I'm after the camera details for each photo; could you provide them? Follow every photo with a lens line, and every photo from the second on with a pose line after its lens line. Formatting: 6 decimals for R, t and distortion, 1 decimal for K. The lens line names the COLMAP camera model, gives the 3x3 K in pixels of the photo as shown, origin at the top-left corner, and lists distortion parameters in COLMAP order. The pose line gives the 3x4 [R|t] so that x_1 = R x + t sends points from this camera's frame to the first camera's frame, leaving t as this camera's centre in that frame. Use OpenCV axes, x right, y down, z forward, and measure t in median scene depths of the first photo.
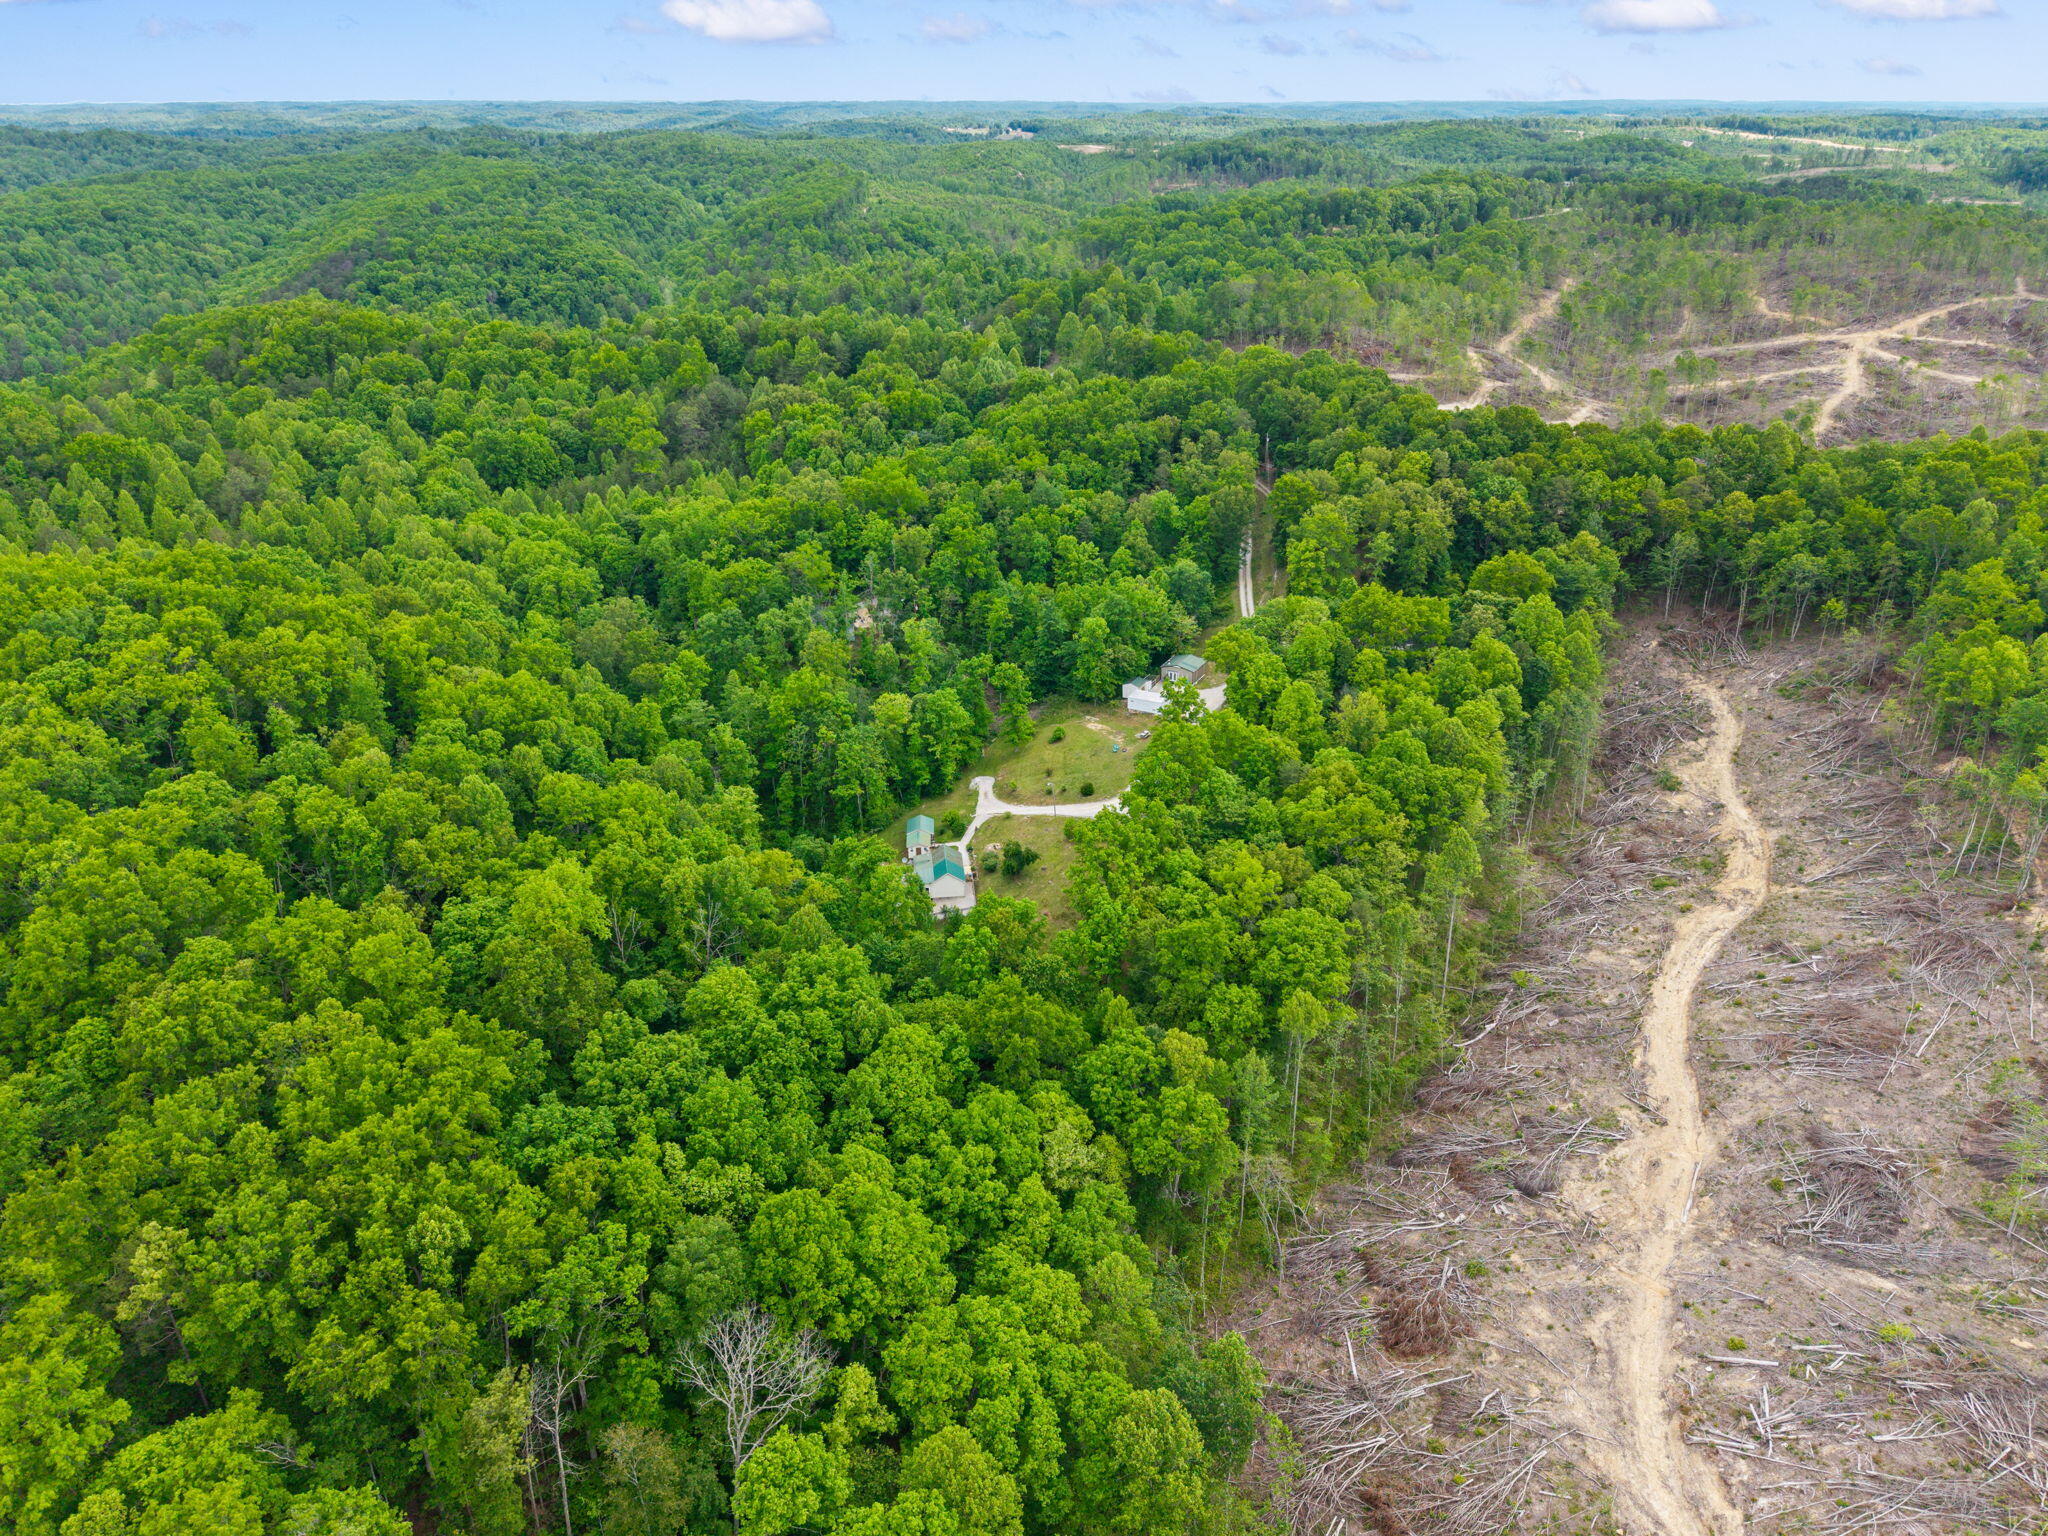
lens RADIAL K [[1403.6, 0, 1018.9], [0, 1403.6, 776.7], [0, 0, 1]] dist [-0.000687, -0.003853]
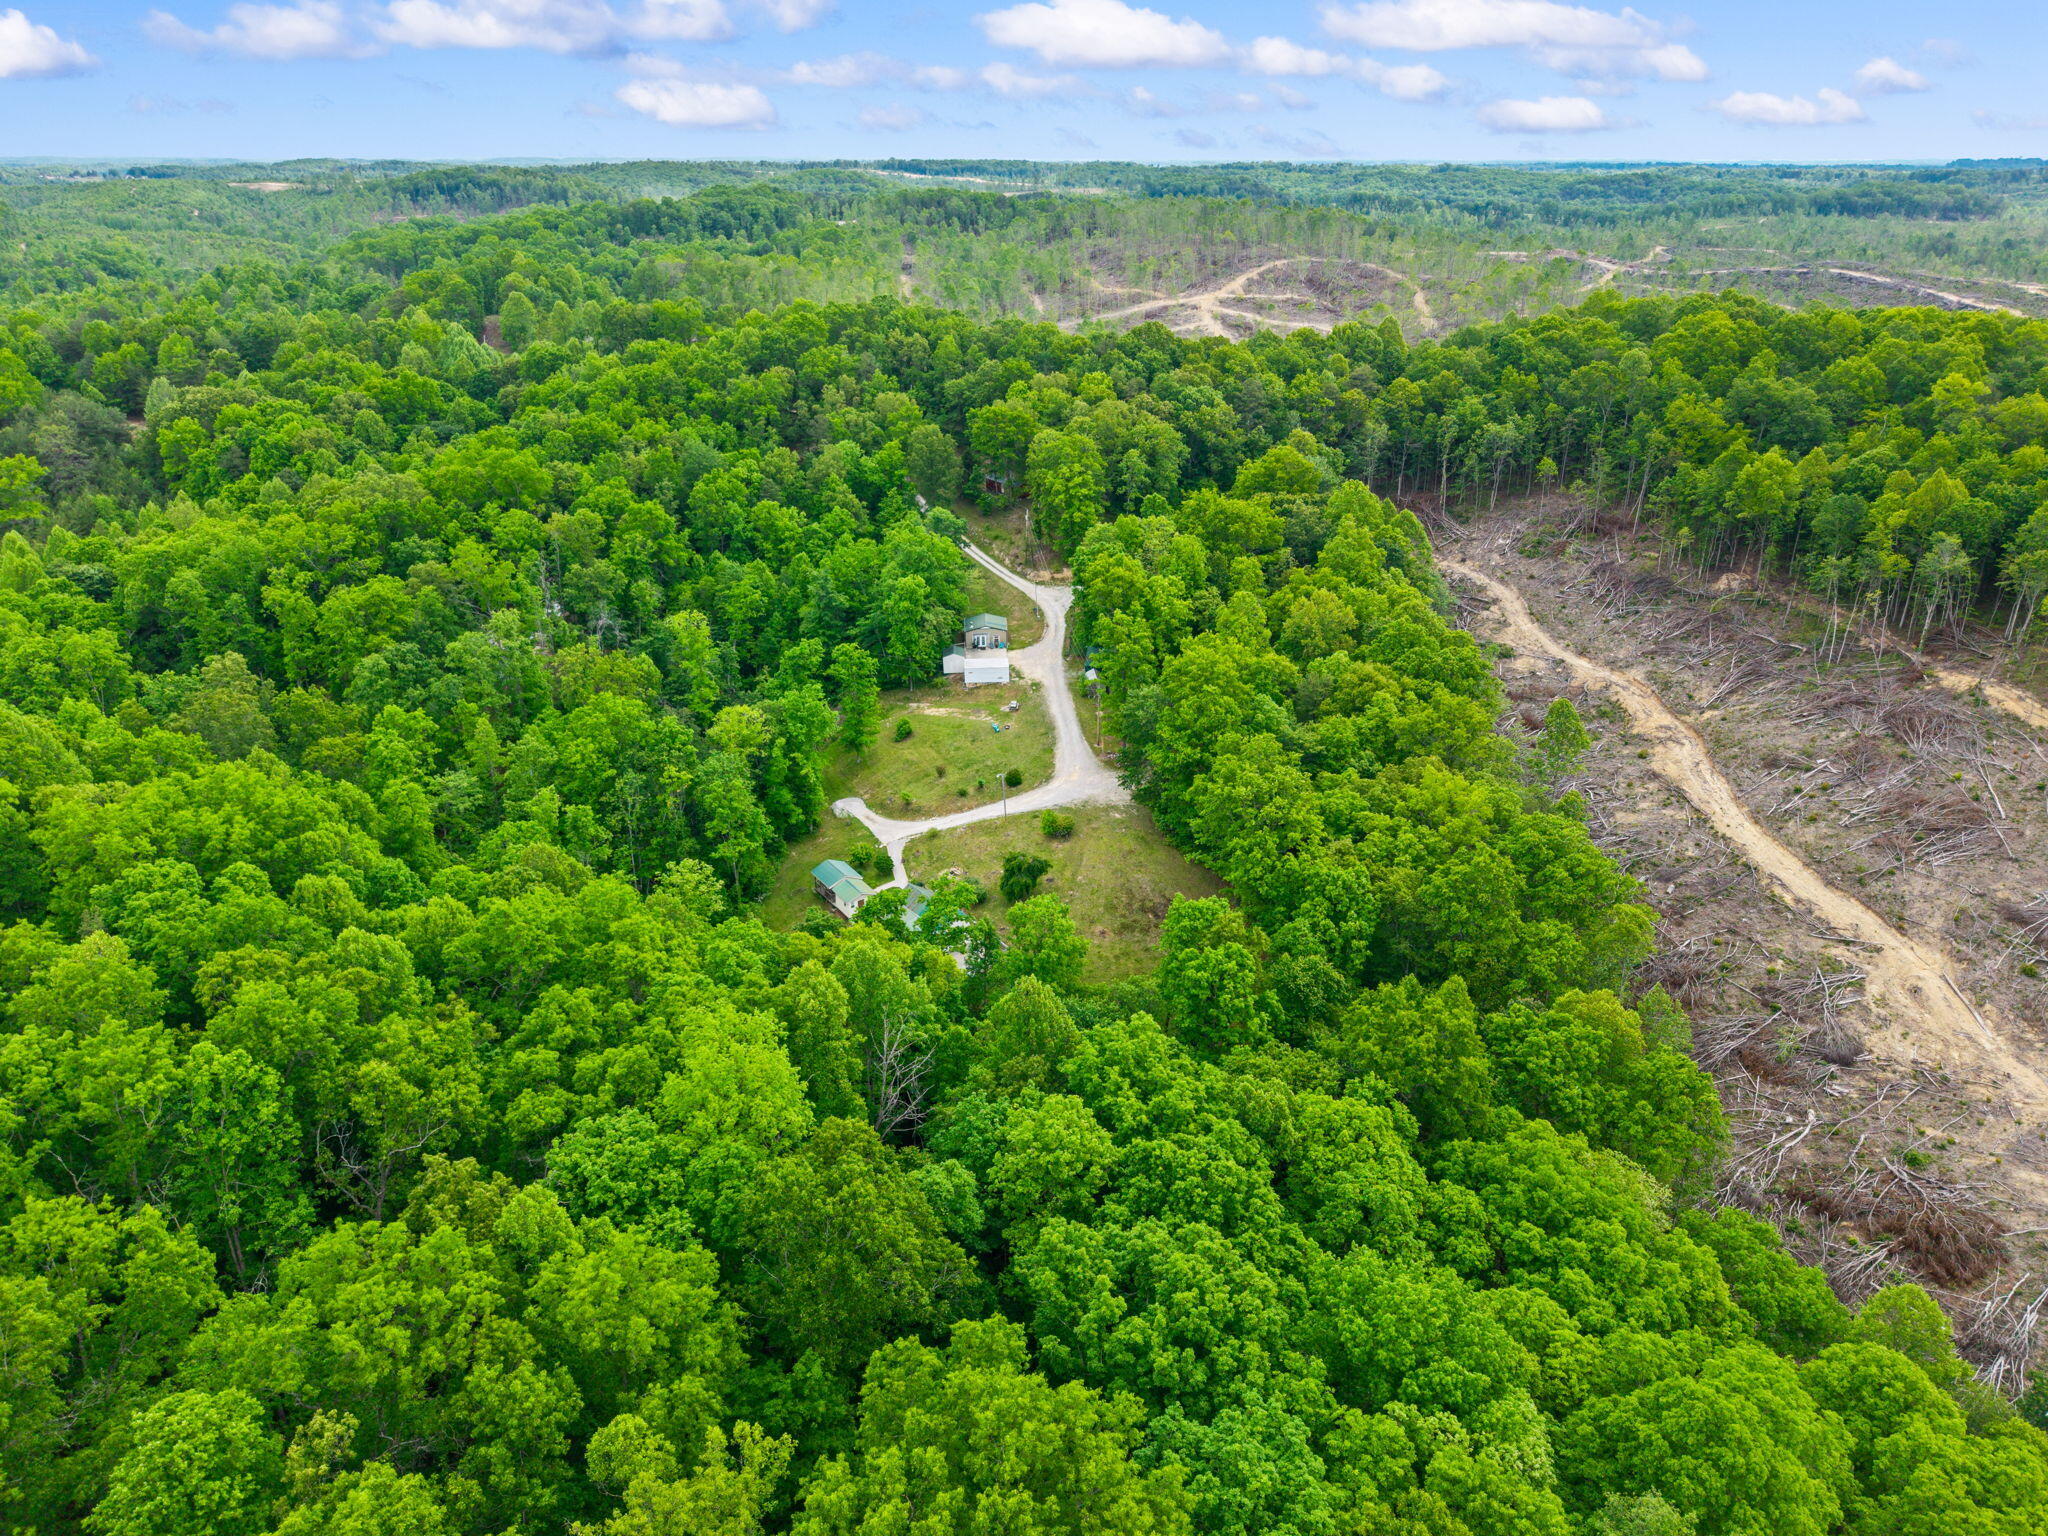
lens RADIAL K [[1403.6, 0, 1018.9], [0, 1403.6, 776.7], [0, 0, 1]] dist [-0.000687, -0.003853]
pose [[0.855991, -0.208209, 0.473211, -0.296684], [0.224980, 0.974123, 0.021641, -0.007022], [-0.465472, 0.087939, 0.880683, 0.299915]]
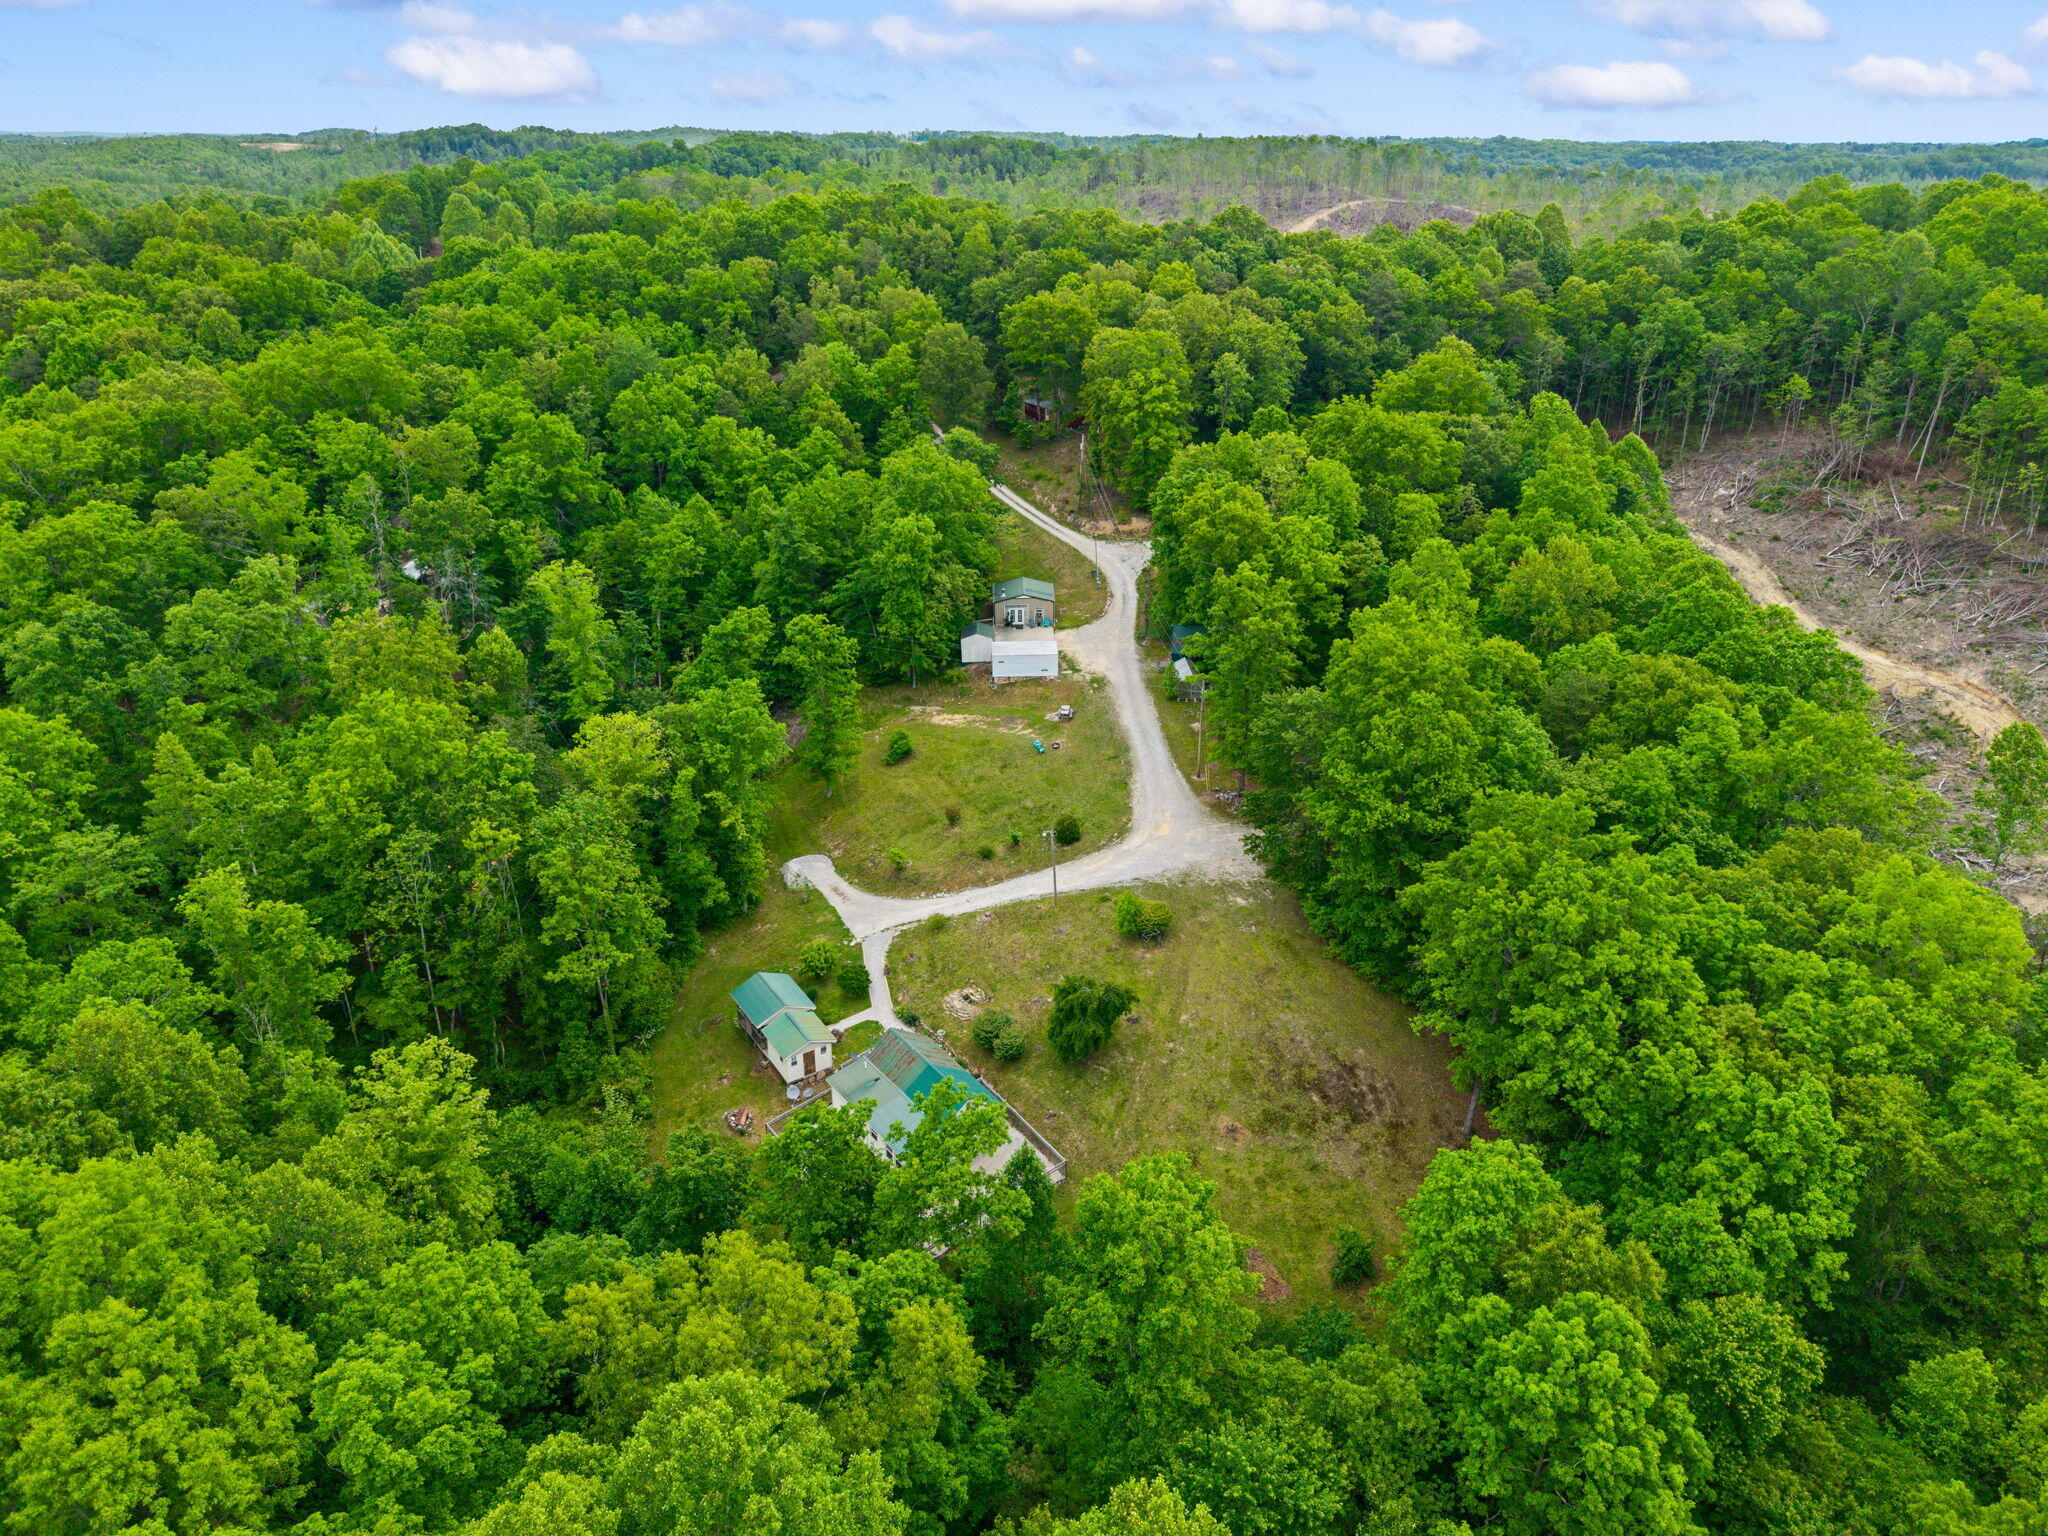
lens RADIAL K [[1403.6, 0, 1018.9], [0, 1403.6, 776.7], [0, 0, 1]] dist [-0.000687, -0.003853]
pose [[0.868012, -0.201331, 0.453896, -0.173082], [0.212493, 0.976792, 0.026906, -0.024292], [-0.448779, 0.073095, 0.890648, 0.539869]]
